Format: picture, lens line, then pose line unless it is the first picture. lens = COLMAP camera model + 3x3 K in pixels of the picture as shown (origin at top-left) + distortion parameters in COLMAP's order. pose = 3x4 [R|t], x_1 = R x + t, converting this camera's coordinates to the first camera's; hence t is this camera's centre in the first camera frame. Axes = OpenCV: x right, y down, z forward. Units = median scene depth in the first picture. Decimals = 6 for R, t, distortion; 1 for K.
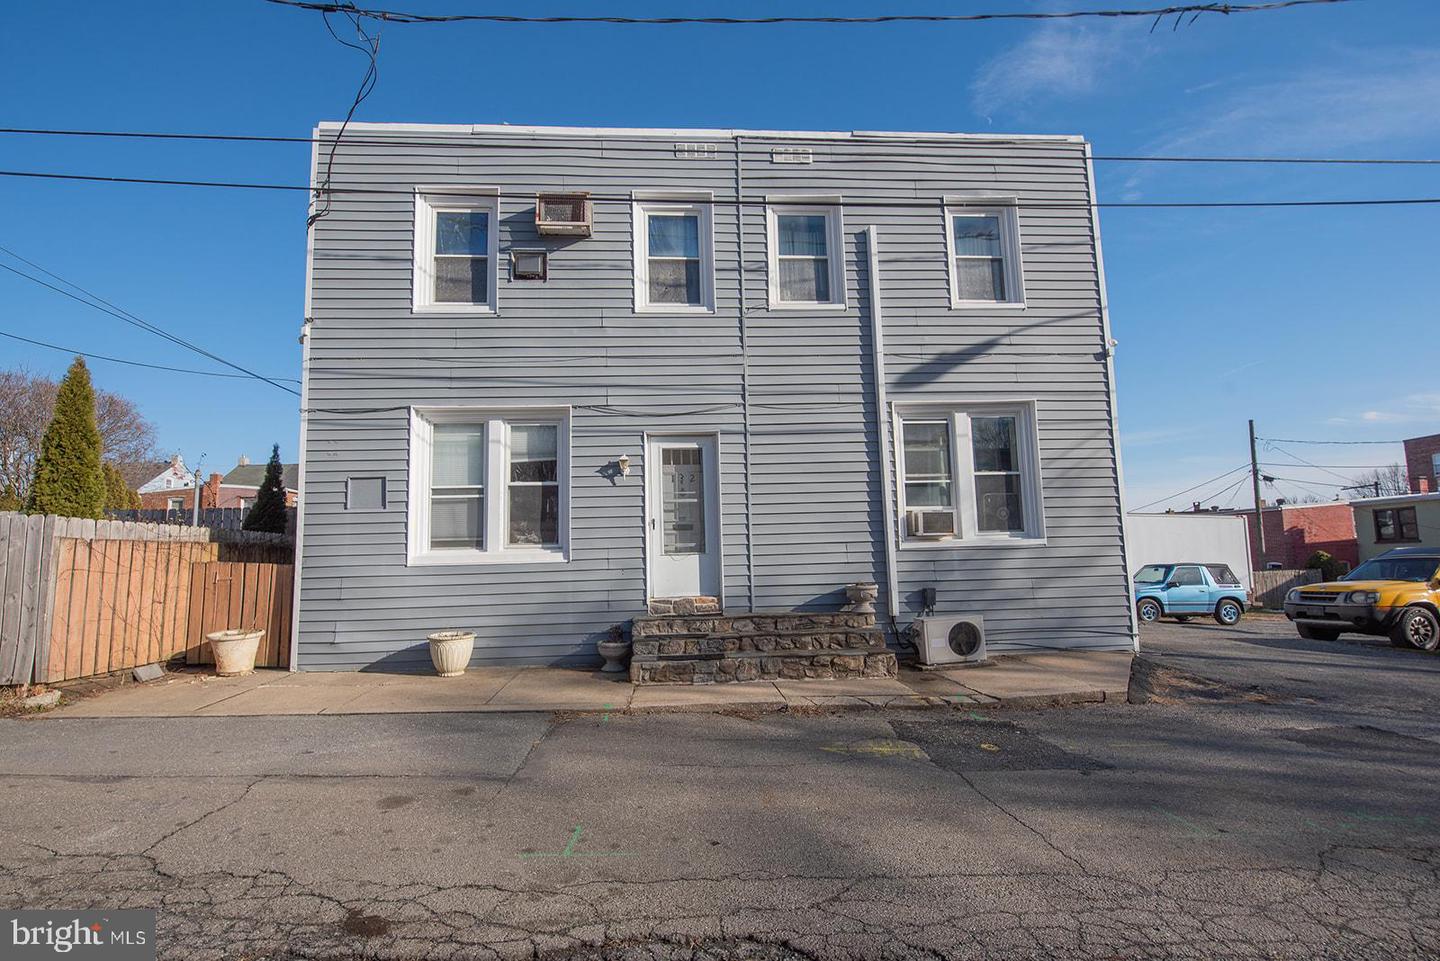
lens RADIAL K [[623.4, 0, 697.0], [0, 623.4, 506.1], [0, 0, 1]] dist [-0.016908, -0.001624]
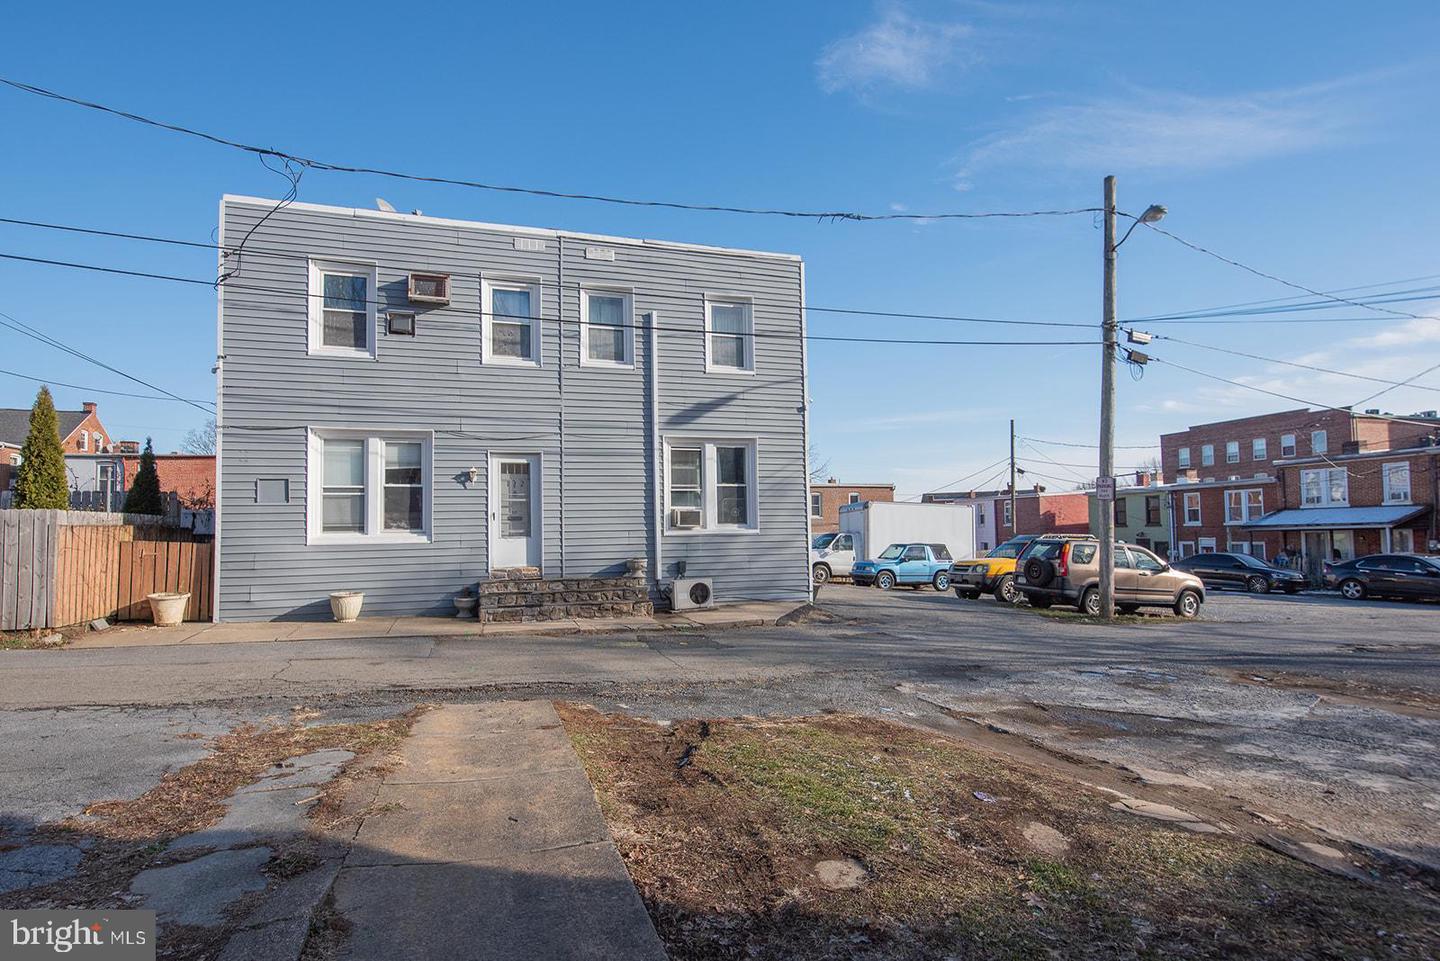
lens RADIAL K [[715.0, 0, 709.2], [0, 715.0, 513.9], [0, 0, 1]] dist [-0.021493, -0.000011]
pose [[0.966909, 0.016137, 0.254609, -0.009310], [-0.031640, 0.997878, 0.056914, -0.083412], [-0.253151, -0.063086, 0.965368, -0.684148]]
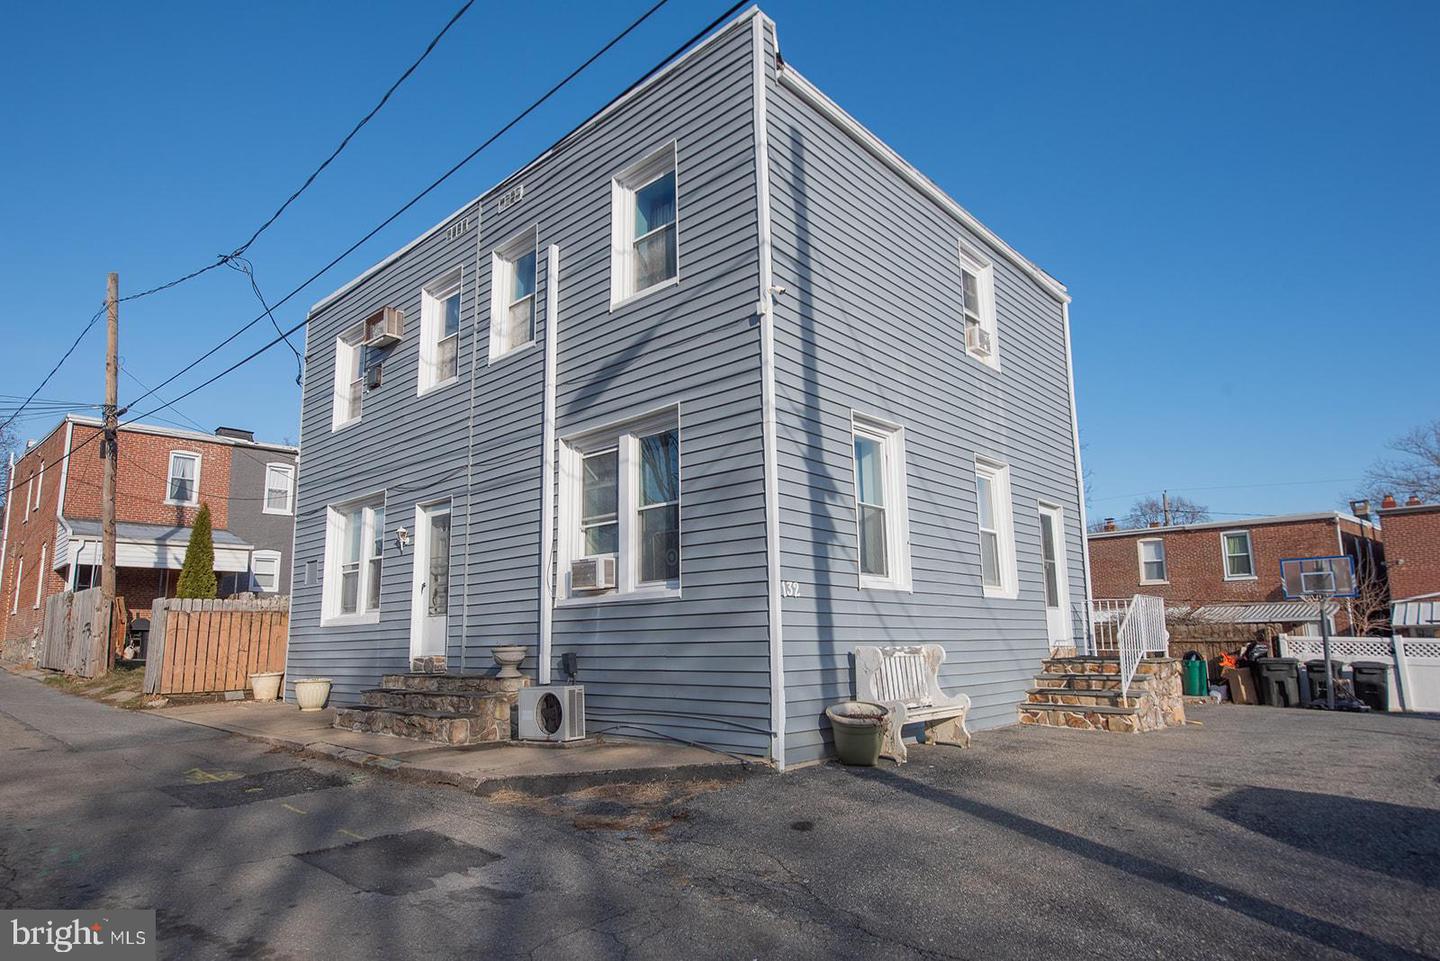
lens RADIAL K [[881.4, 0, 715.1], [0, 881.4, 485.5], [0, 0, 1]] dist [-0.018118, -0.000641]
pose [[0.672450, -0.118252, -0.730635, 1.380486], [0.074082, 0.992951, -0.092525, 0.030543], [0.736425, 0.008092, 0.676470, 0.325229]]
